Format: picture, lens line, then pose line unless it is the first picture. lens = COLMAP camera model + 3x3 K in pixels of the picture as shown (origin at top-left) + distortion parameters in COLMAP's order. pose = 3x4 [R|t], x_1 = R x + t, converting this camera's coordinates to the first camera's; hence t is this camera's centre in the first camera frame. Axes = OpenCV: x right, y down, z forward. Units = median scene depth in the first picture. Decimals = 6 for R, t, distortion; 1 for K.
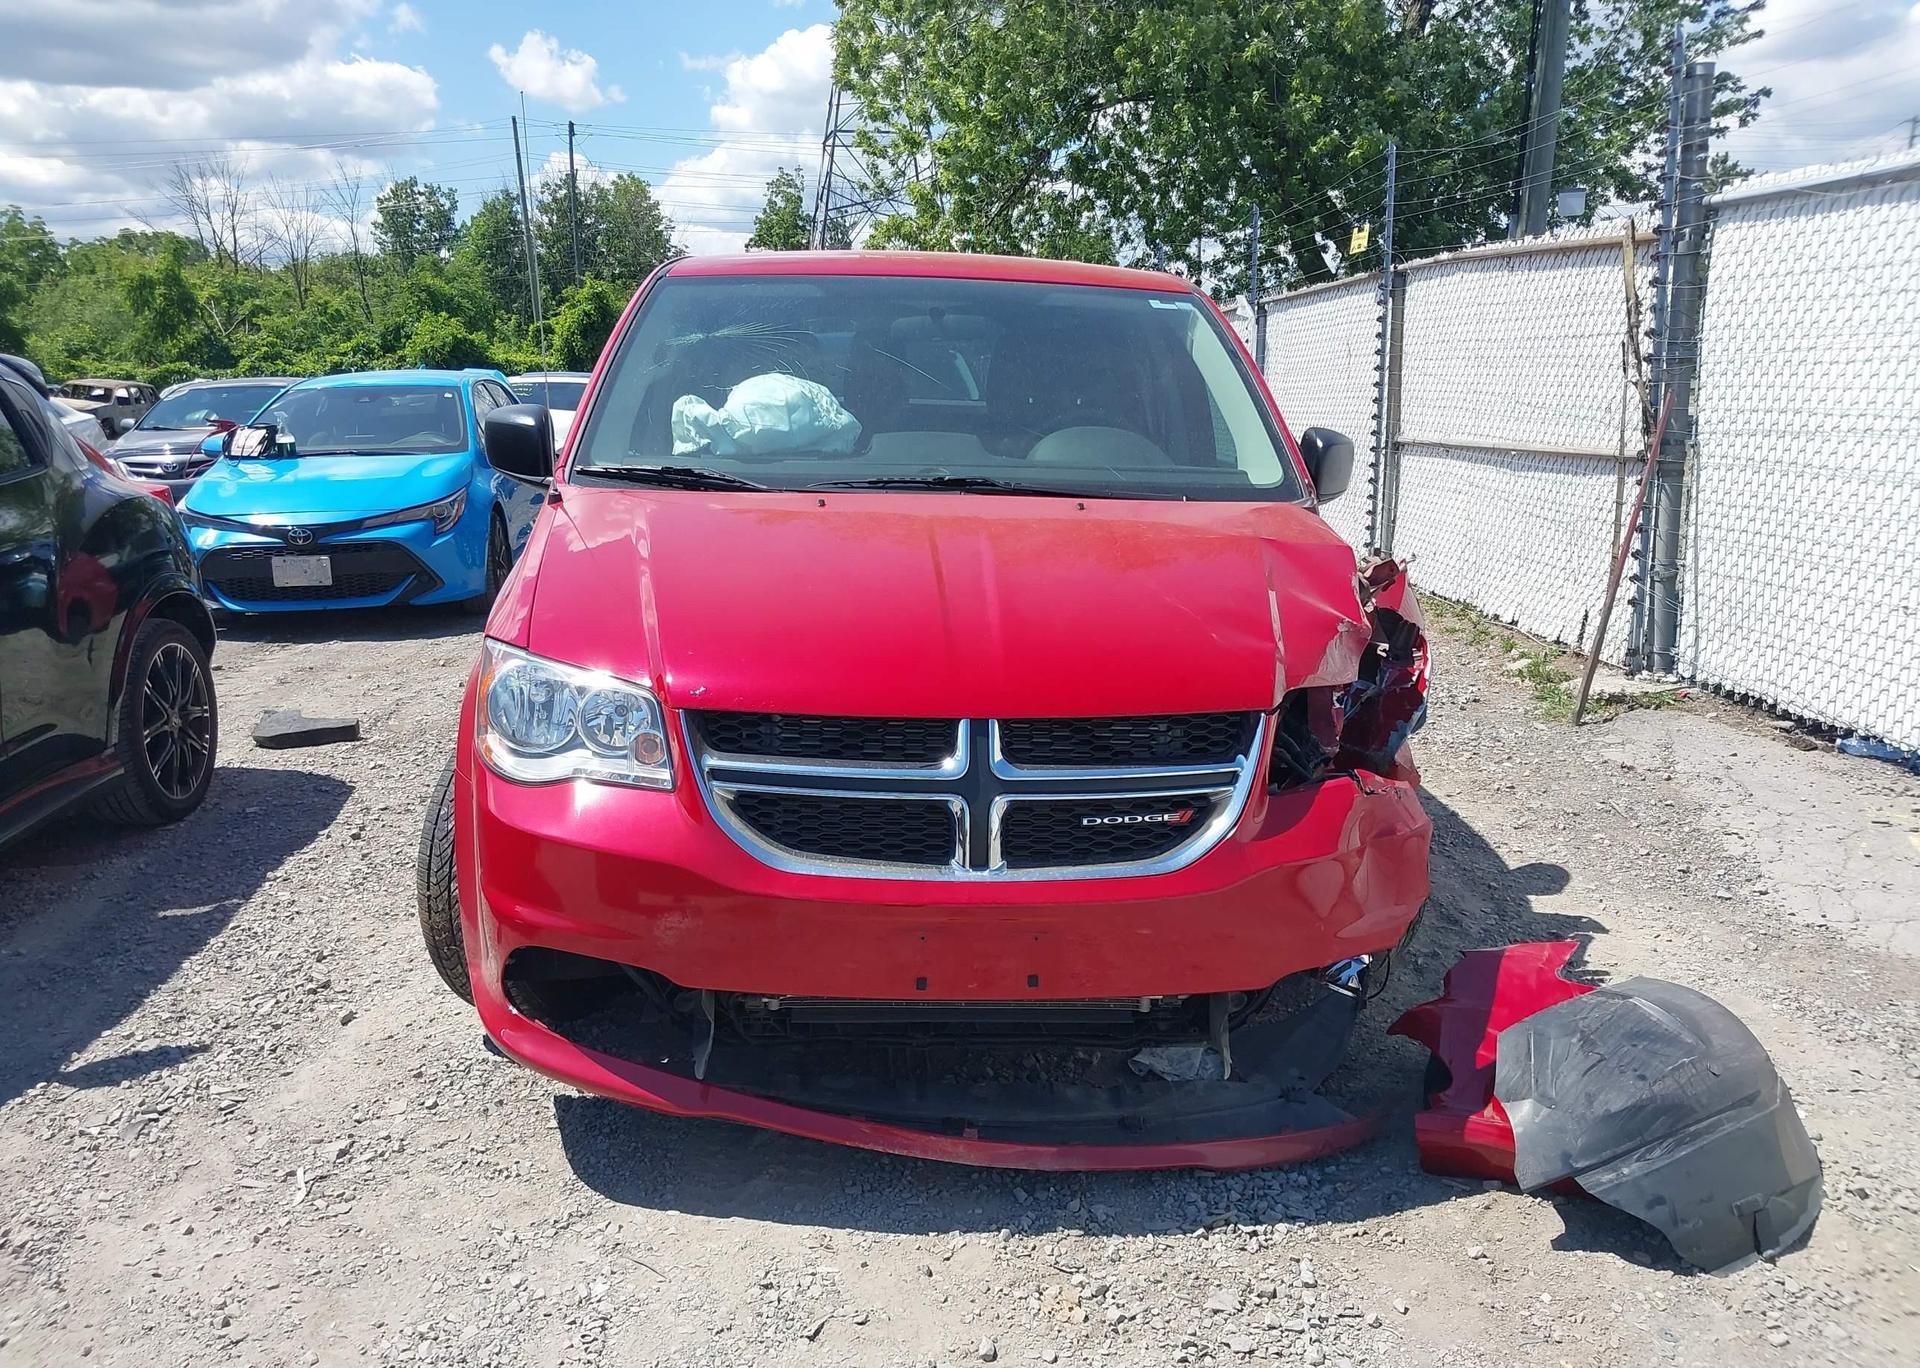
lens RADIAL K [[1506.0, 0, 954.4], [0, 1506.0, 680.3], [0, 0, 1]] dist [0.032734, -0.031956]
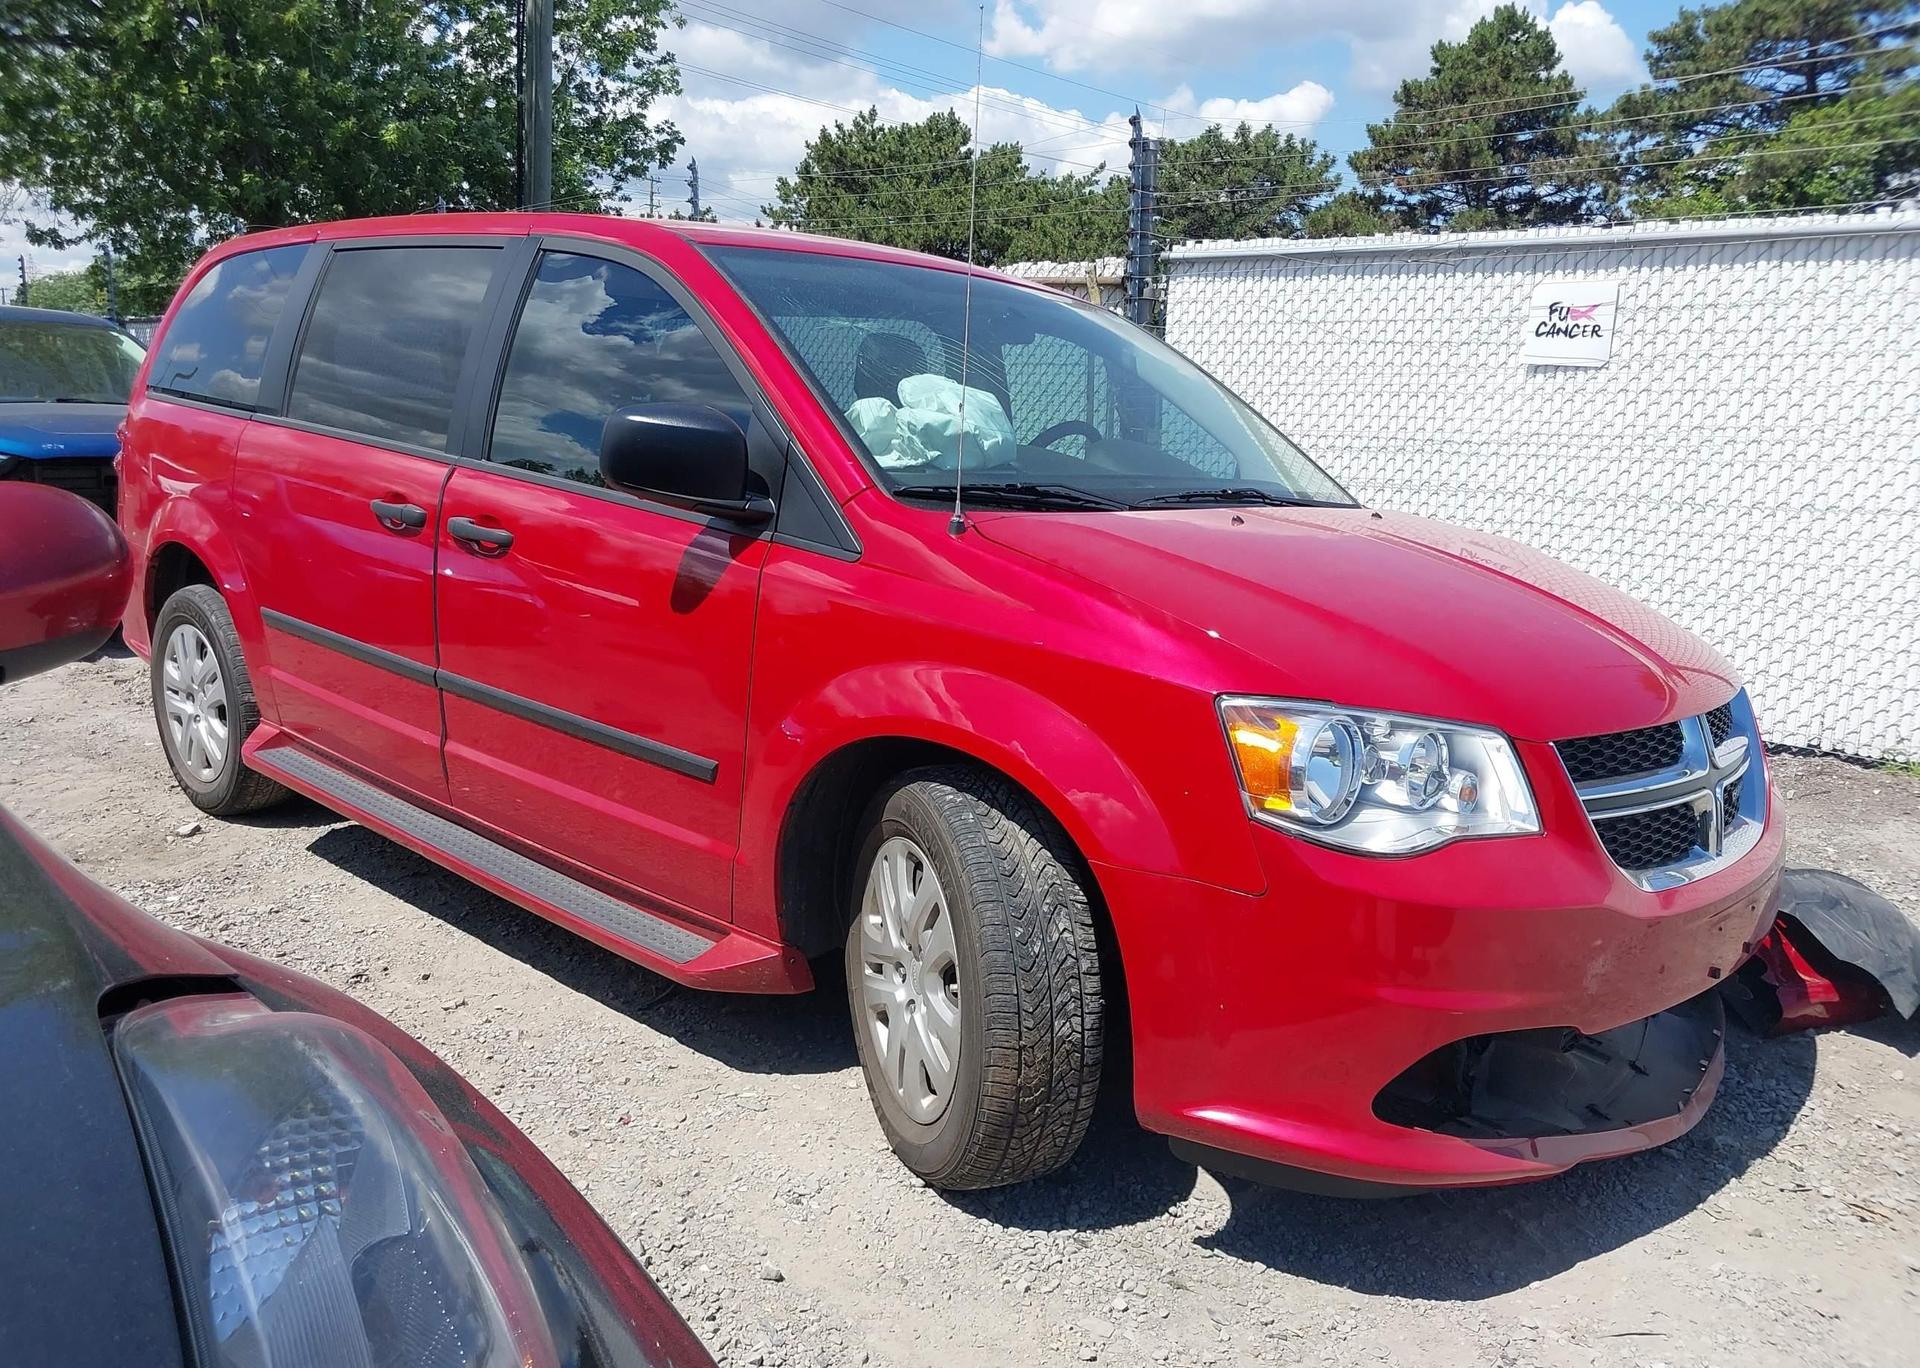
lens RADIAL K [[1506.0, 0, 959.5], [0, 1506.0, 689.7], [0, 0, 1]] dist [0.032734, -0.031956]
pose [[0.724284, -0.103338, 0.681714, -0.536134], [0.103401, 0.993803, 0.040788, -0.044764], [-0.681704, 0.040948, 0.730481, 0.281517]]
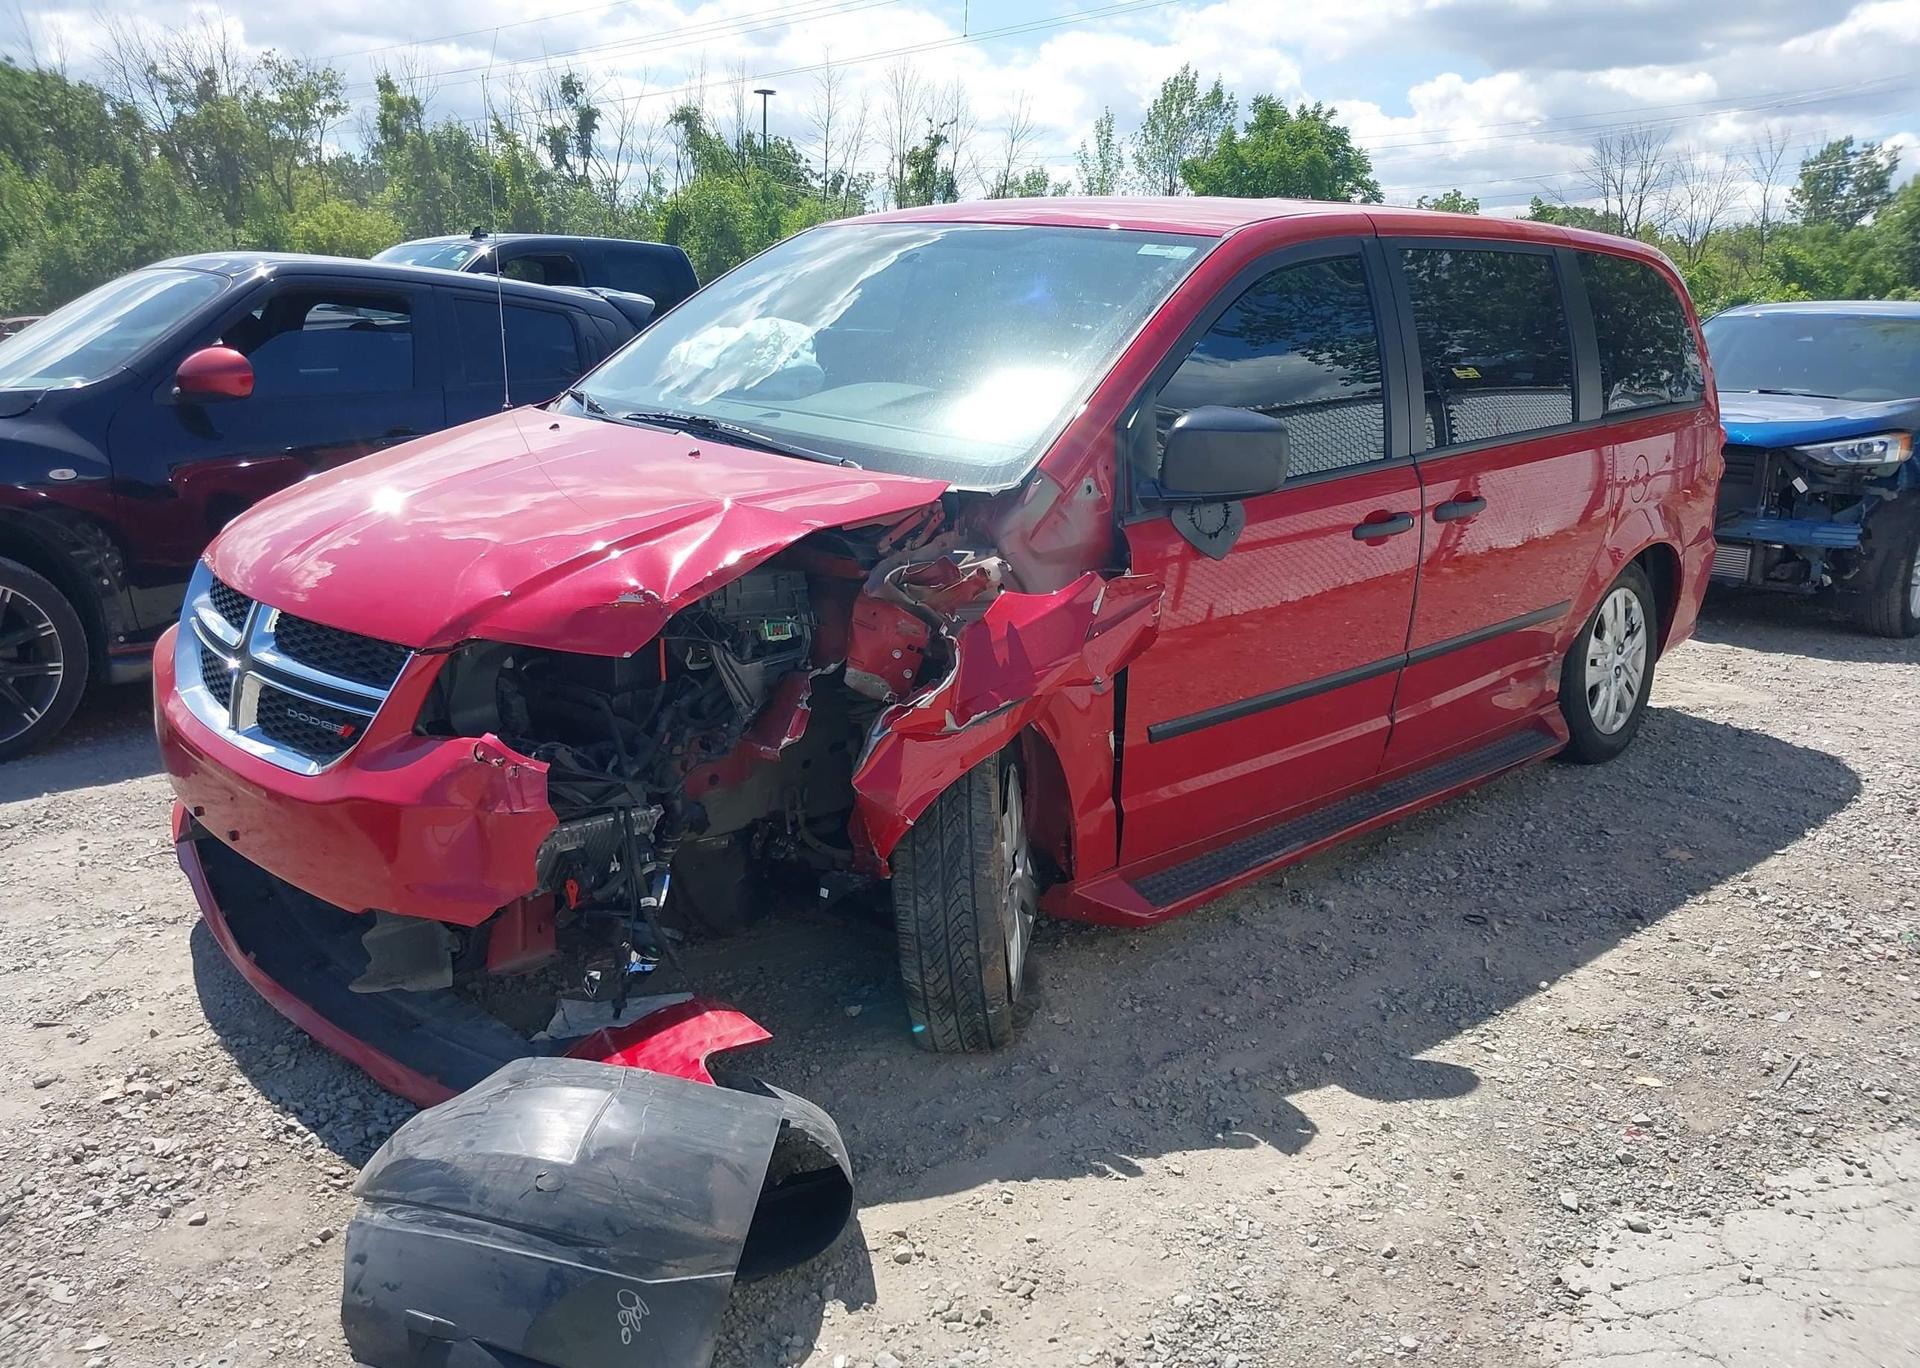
lens RADIAL K [[1506.0, 0, 959.1], [0, 1506.0, 679.3], [0, 0, 1]] dist [0.032734, -0.031956]
pose [[0.651014, 0.199041, -0.732505, 0.614249], [-0.187216, 0.977300, 0.099170, -0.066462], [0.735616, 0.072576, 0.673499, 0.310587]]
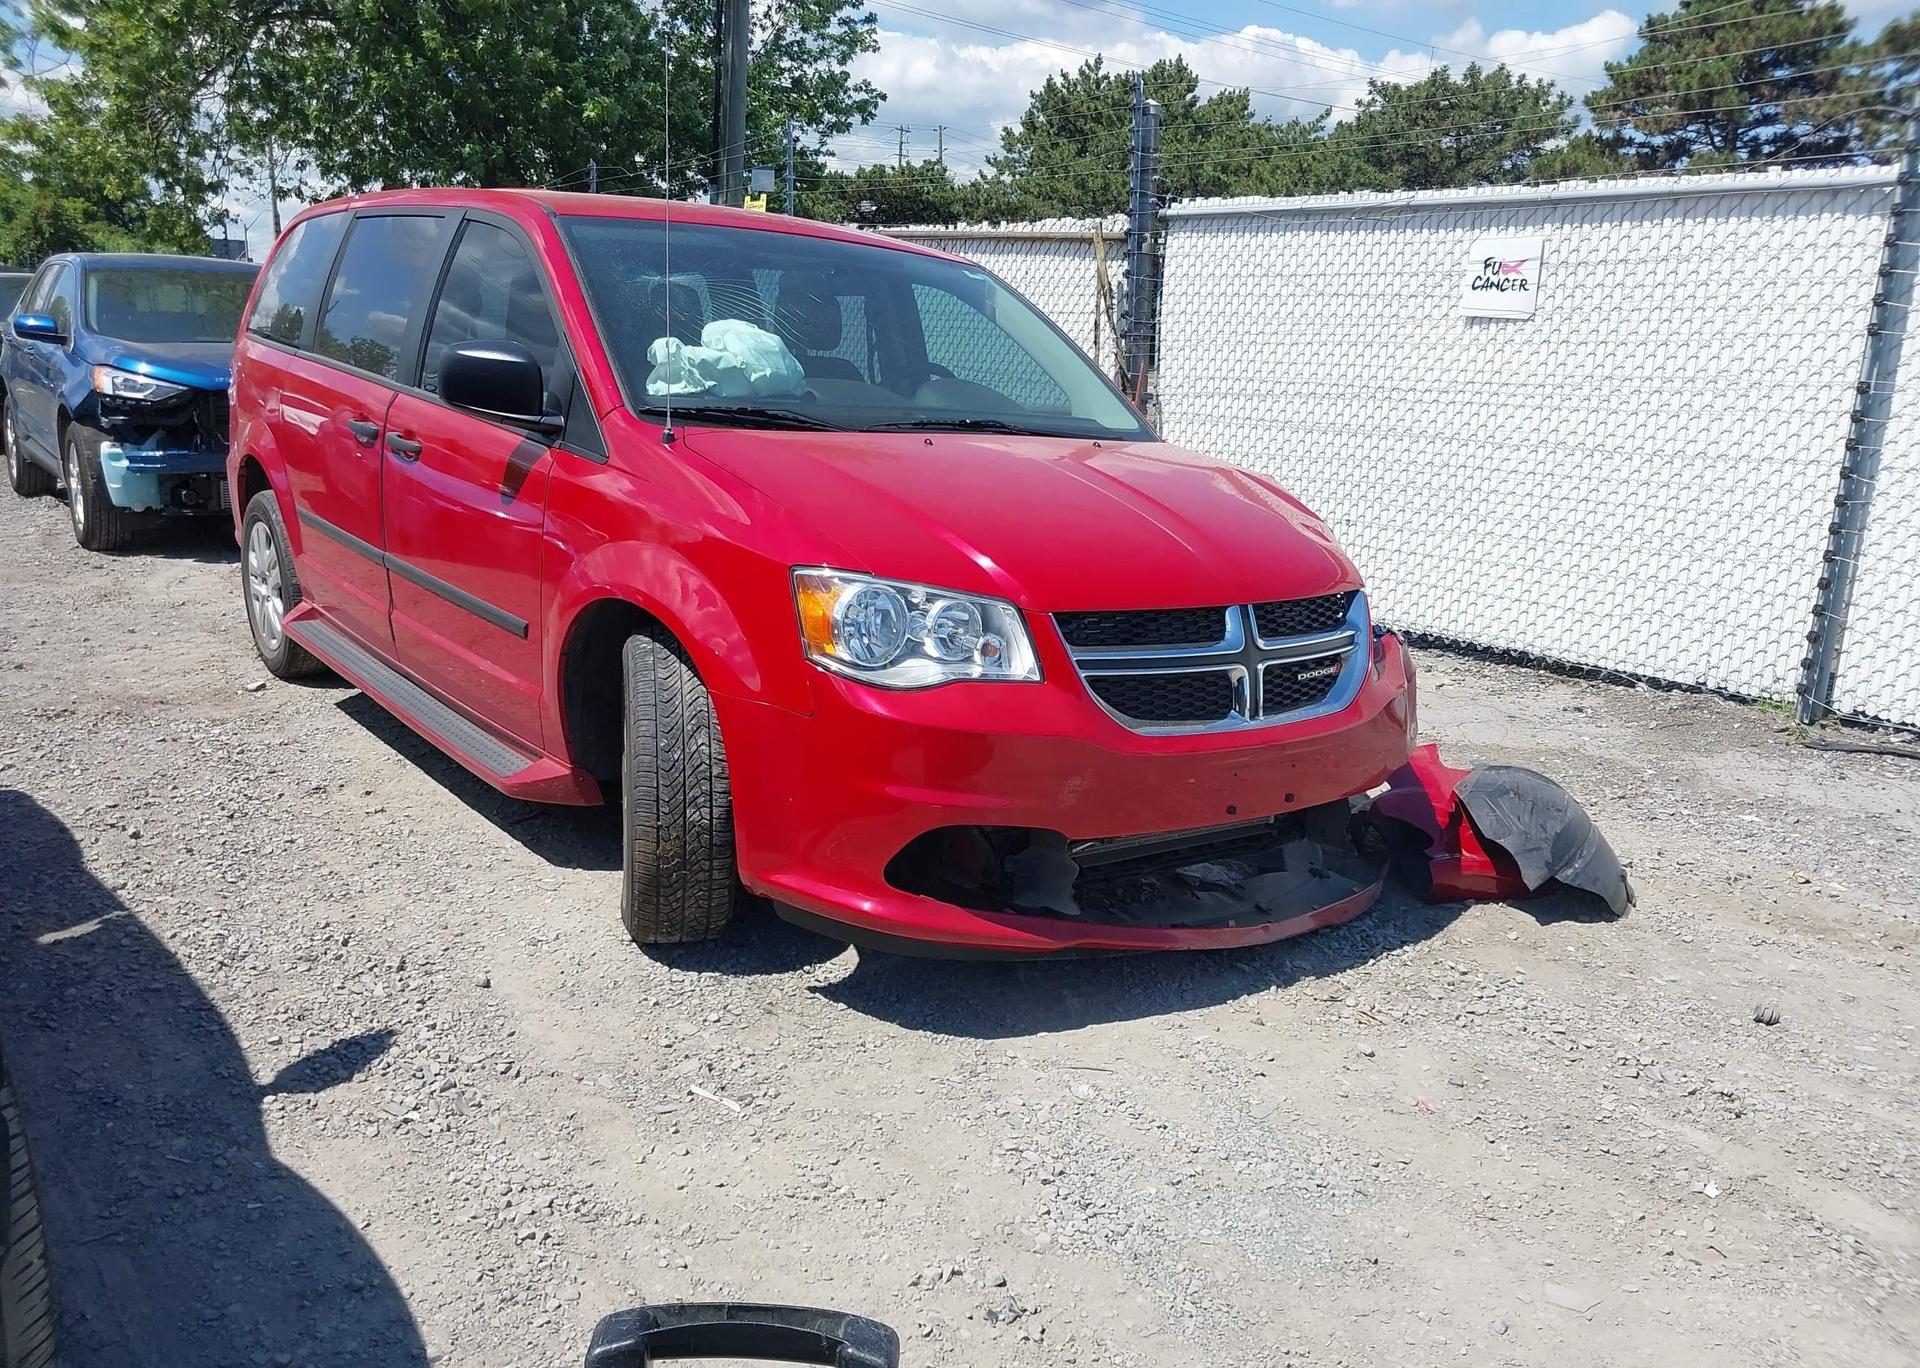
lens RADIAL K [[1506.0, 0, 957.0], [0, 1506.0, 697.1], [0, 0, 1]] dist [0.032734, -0.031956]
pose [[0.826888, -0.092481, 0.554710, -0.454239], [0.069586, 0.995631, 0.062261, 0.002972], [-0.558044, -0.012883, 0.829711, 0.025793]]
